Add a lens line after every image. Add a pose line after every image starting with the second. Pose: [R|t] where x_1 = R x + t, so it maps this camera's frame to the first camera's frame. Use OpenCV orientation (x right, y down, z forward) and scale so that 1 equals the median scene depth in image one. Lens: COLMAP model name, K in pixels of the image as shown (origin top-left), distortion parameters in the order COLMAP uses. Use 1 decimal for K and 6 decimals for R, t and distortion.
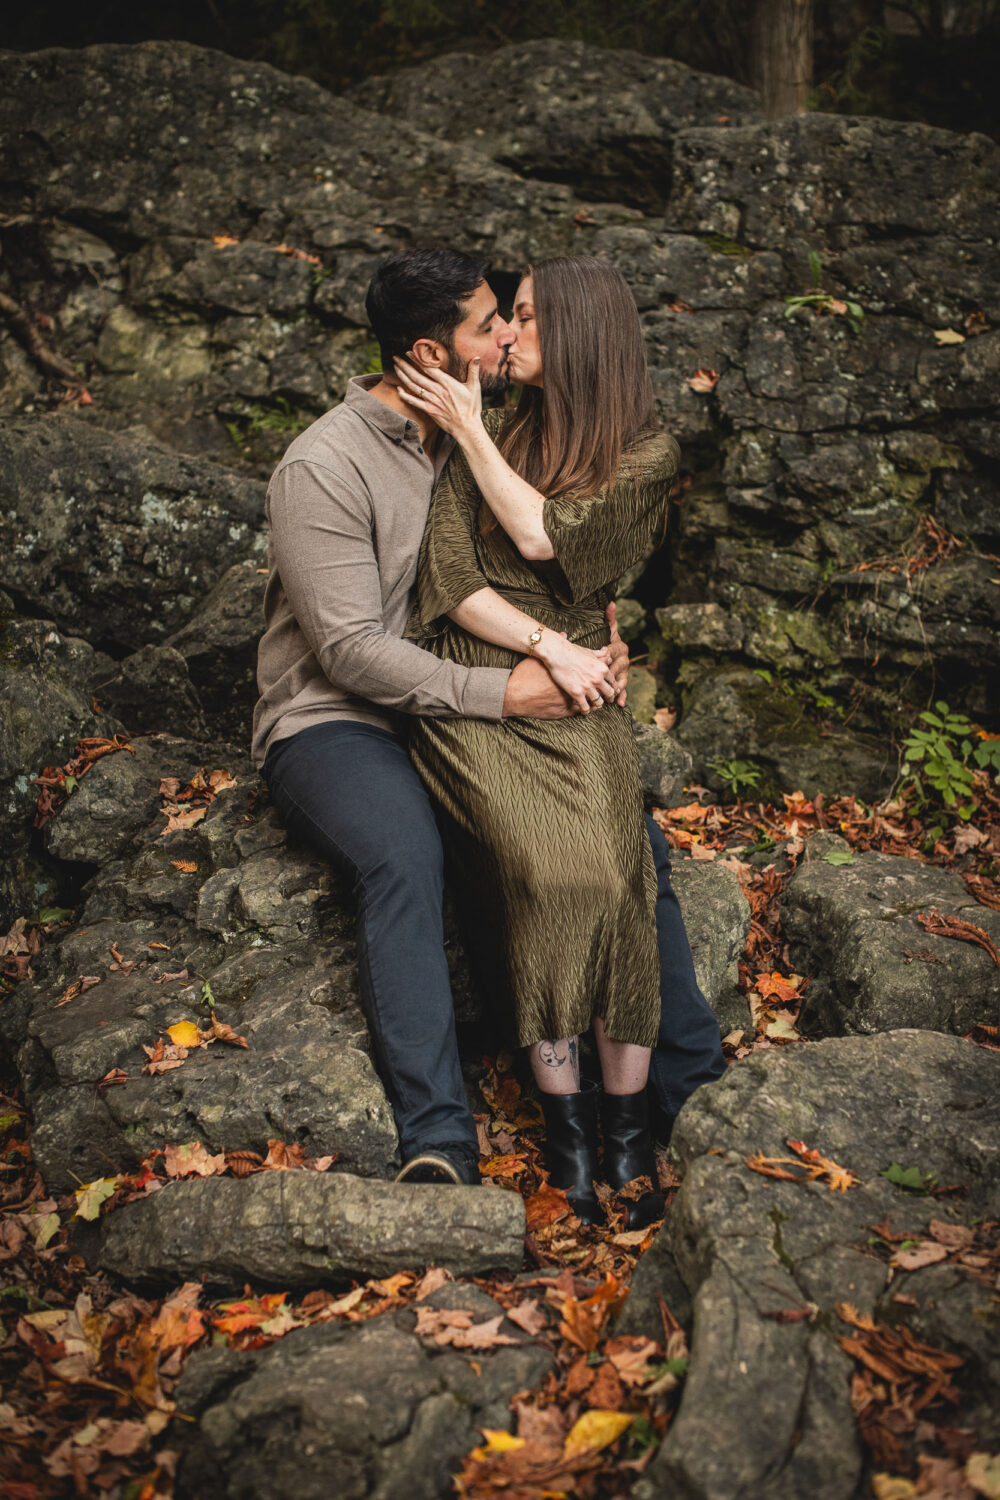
lens RADIAL K [[2190.8, 0, 500.9], [0, 2190.8, 732.3], [0, 0, 1]] dist [-0.146214, 0.112831]
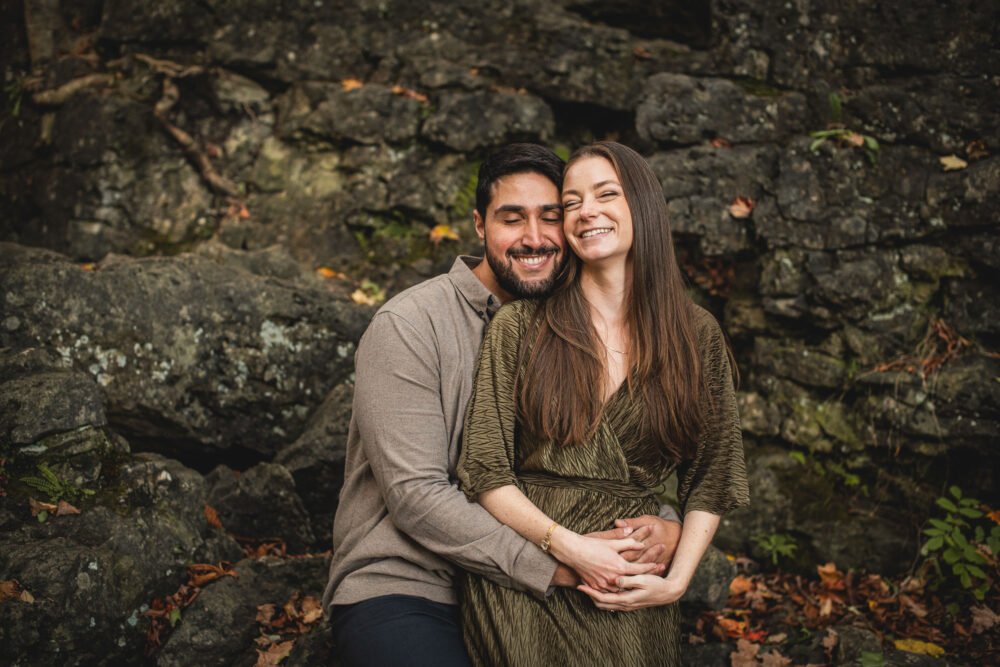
lens RADIAL K [[1460.5, 0, 500.0], [0, 1460.5, 333.5], [0, 0, 1]] dist [-0.146214, 0.112831]
pose [[0.996785, -0.021648, -0.077139, 0.022977], [0.020698, 0.999700, -0.013092, -0.086301], [0.077400, 0.011454, 0.996934, 0.217622]]
